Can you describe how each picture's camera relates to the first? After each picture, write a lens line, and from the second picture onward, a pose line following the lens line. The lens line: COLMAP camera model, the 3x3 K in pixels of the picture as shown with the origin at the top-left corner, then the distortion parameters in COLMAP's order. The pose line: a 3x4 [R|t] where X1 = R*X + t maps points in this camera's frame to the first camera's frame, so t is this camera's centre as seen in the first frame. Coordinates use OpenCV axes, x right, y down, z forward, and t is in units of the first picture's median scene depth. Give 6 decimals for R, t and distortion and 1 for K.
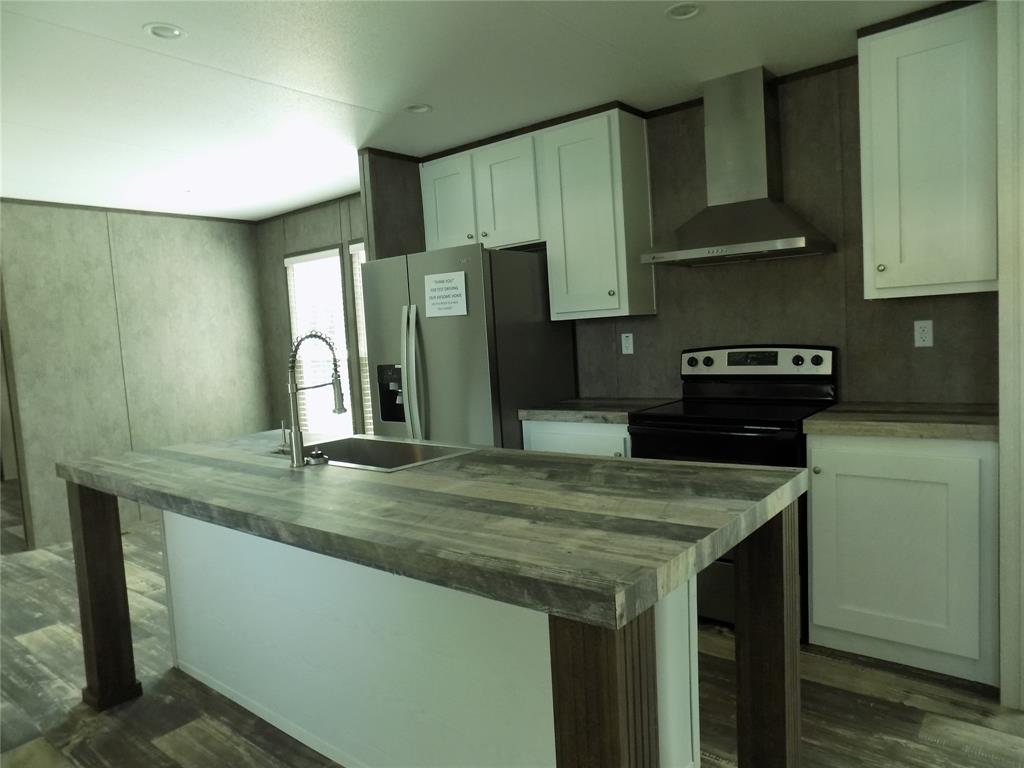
lens RADIAL K [[691.5, 0, 516.0], [0, 691.5, 385.1], [0, 0, 1]] dist [-0.047927, 0.025457]
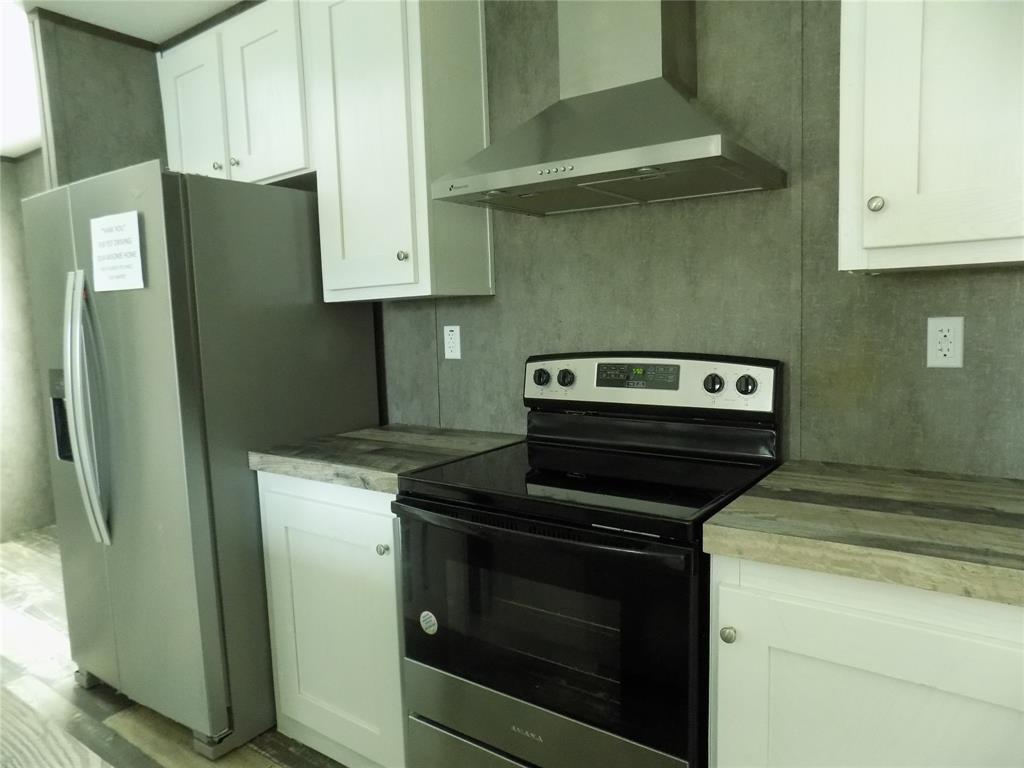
lens RADIAL K [[691.5, 0, 509.2], [0, 691.5, 389.0], [0, 0, 1]] dist [-0.047927, 0.025457]
pose [[0.998558, 0.018682, 0.050330, 0.203039], [-0.020026, 0.999453, 0.026334, -0.039426], [-0.049810, -0.027304, 0.998385, 0.421424]]
